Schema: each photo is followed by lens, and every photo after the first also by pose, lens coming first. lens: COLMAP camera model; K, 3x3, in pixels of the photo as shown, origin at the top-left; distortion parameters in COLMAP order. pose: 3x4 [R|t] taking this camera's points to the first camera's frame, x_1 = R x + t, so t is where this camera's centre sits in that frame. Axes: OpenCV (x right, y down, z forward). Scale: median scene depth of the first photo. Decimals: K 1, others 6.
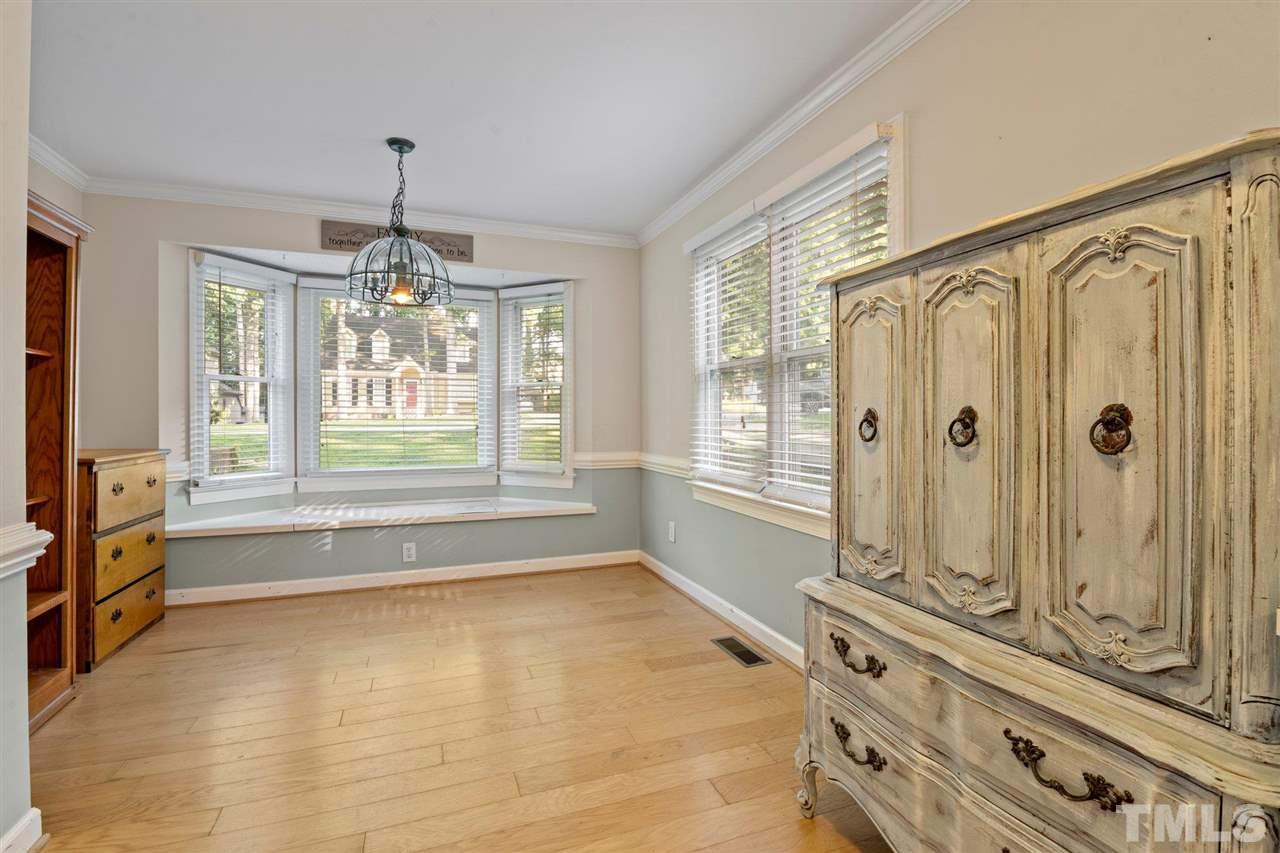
lens RADIAL K [[592.3, 0, 648.5], [0, 592.3, 417.4], [0, 0, 1]] dist [-0.013370, -0.001264]
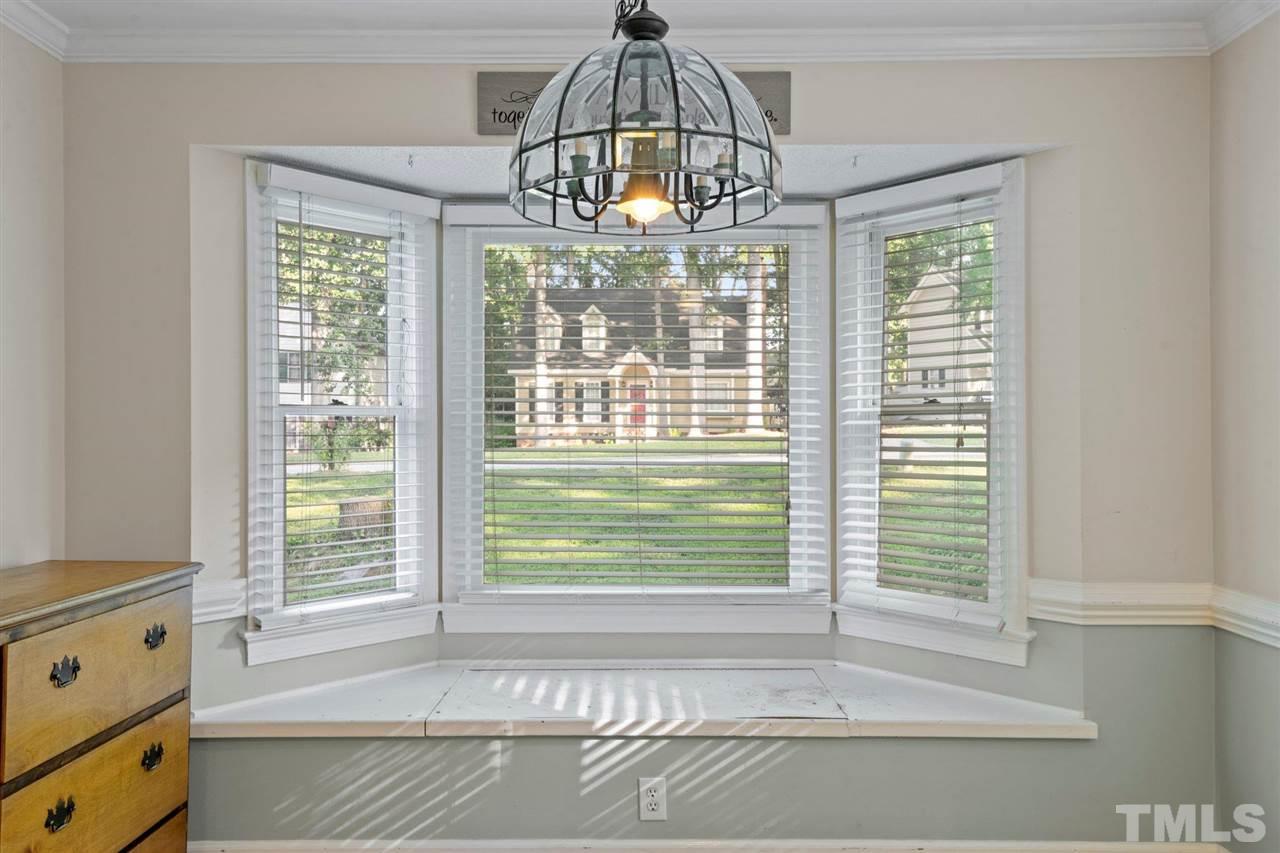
lens RADIAL K [[935.7, 0, 639.3], [0, 935.7, 430.2], [0, 0, 1]] dist [0.035490, 0.001691]
pose [[0.929313, -0.001982, -0.369288, -0.135517], [0.000222, 0.999988, -0.004806, -0.039811], [0.369293, 0.004384, 0.929303, 0.299194]]
